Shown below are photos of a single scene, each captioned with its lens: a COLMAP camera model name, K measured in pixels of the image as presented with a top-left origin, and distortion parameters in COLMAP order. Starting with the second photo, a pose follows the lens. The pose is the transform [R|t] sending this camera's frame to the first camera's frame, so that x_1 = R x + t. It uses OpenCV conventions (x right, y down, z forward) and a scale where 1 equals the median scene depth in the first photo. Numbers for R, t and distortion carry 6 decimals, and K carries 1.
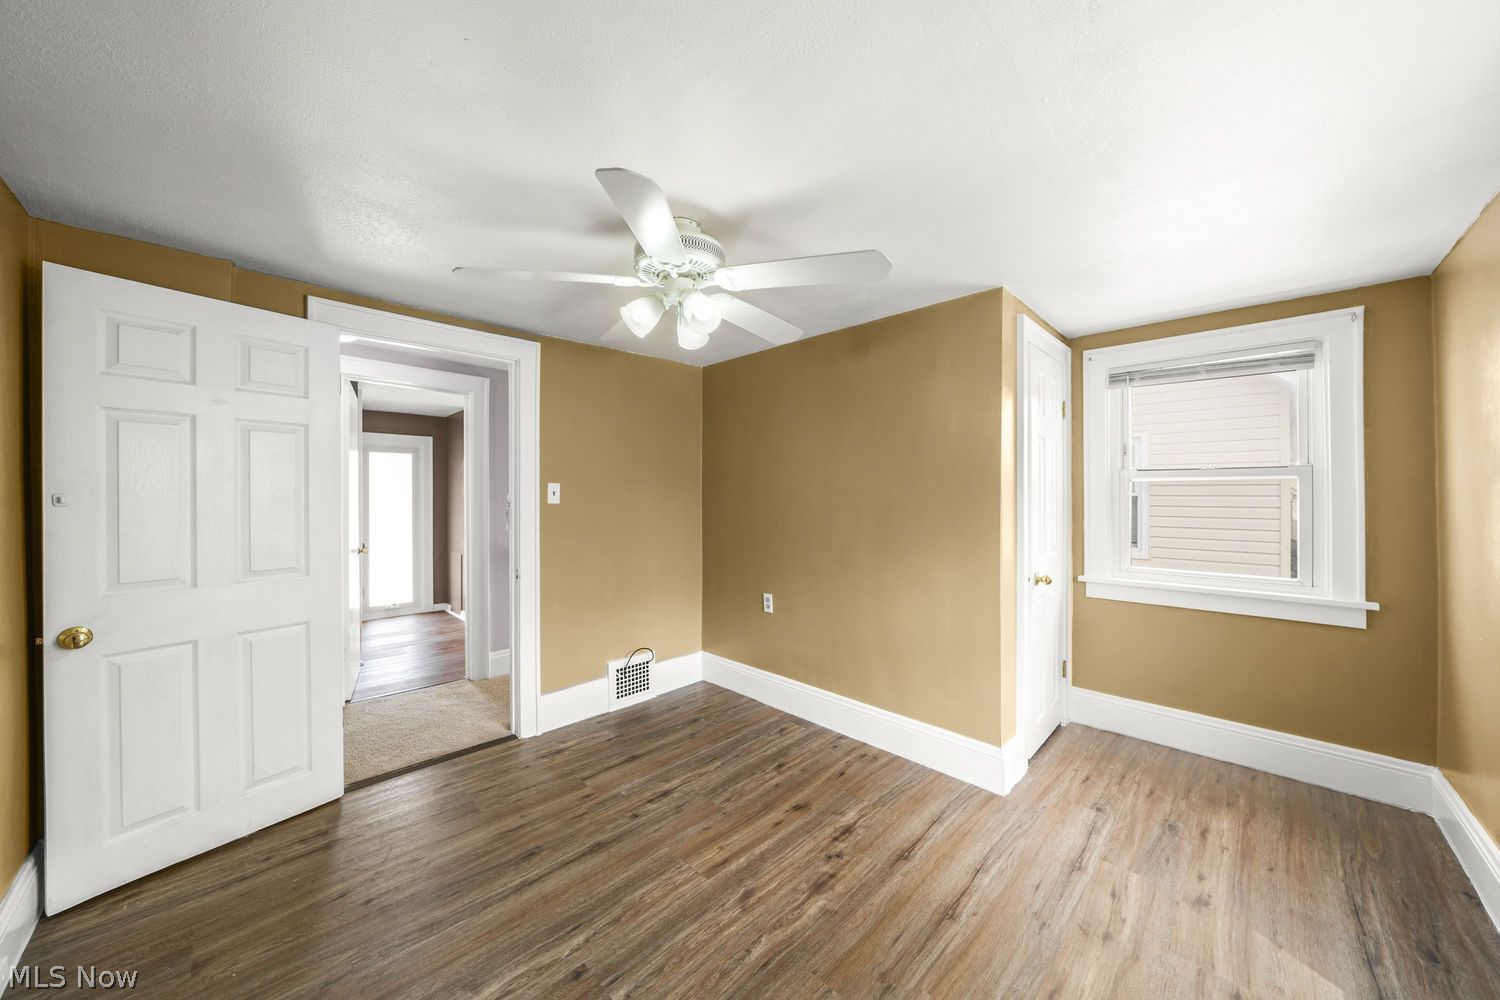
lens RADIAL K [[514.8, 0, 745.6], [0, 514.8, 501.3], [0, 0, 1]] dist [-0.000365, -0.000132]
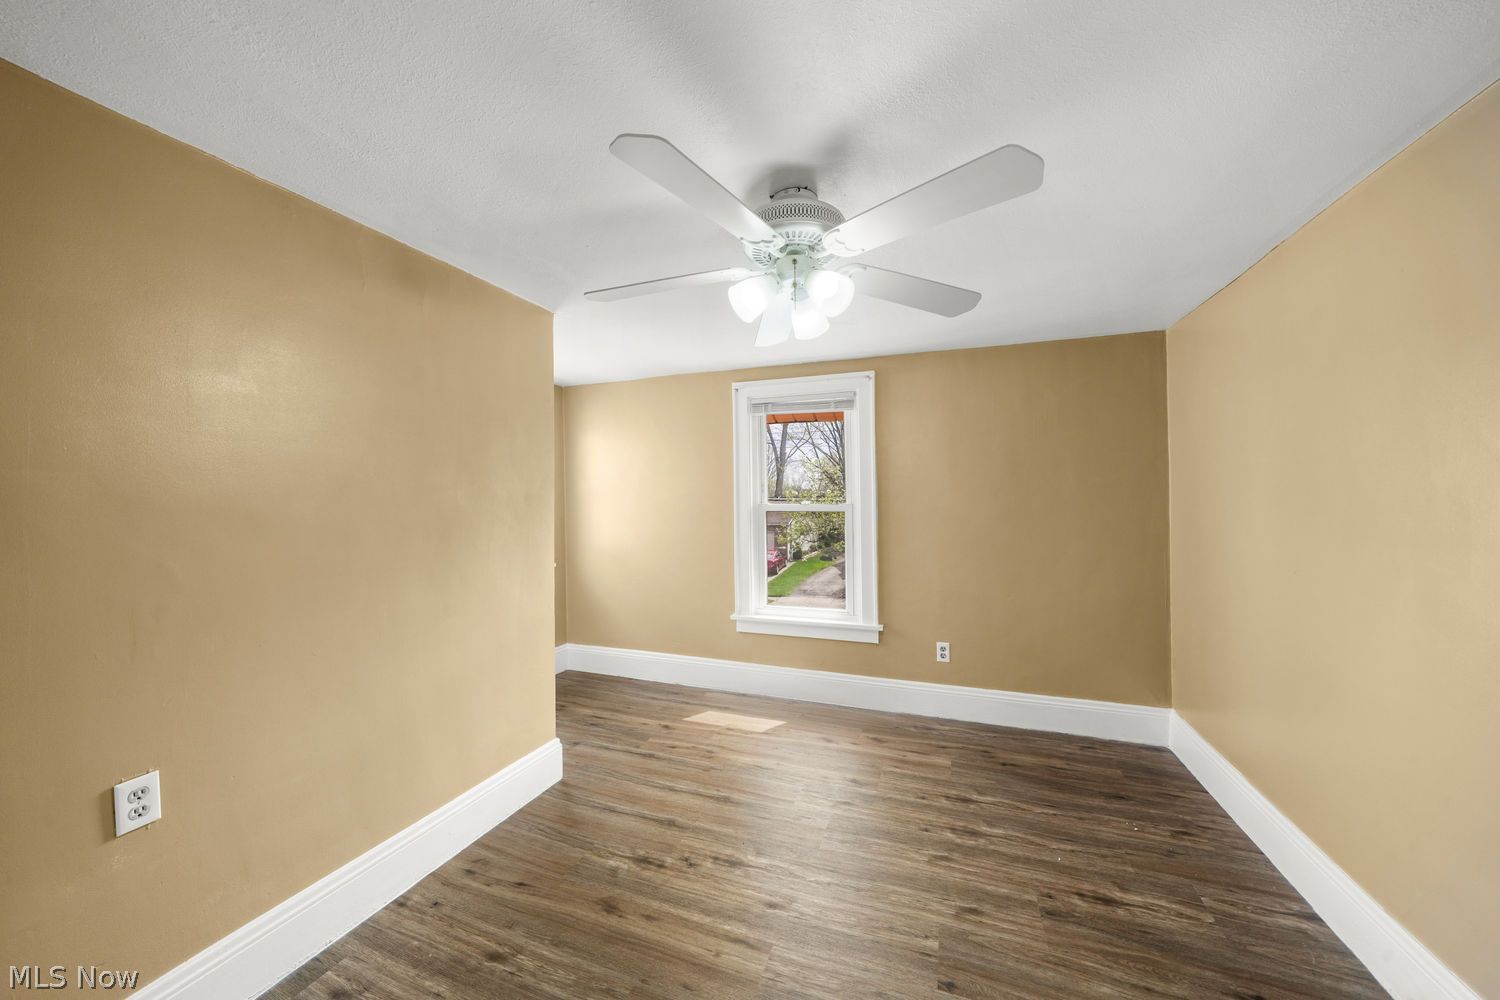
lens RADIAL K [[514.8, 0, 745.6], [0, 514.8, 501.3], [0, 0, 1]] dist [-0.000365, -0.000132]
pose [[-0.394715, 0.002168, 0.918801, -0.678110], [0.013705, 0.999900, 0.003529, -0.018047], [-0.918701, 0.013984, -0.394705, 1.085484]]
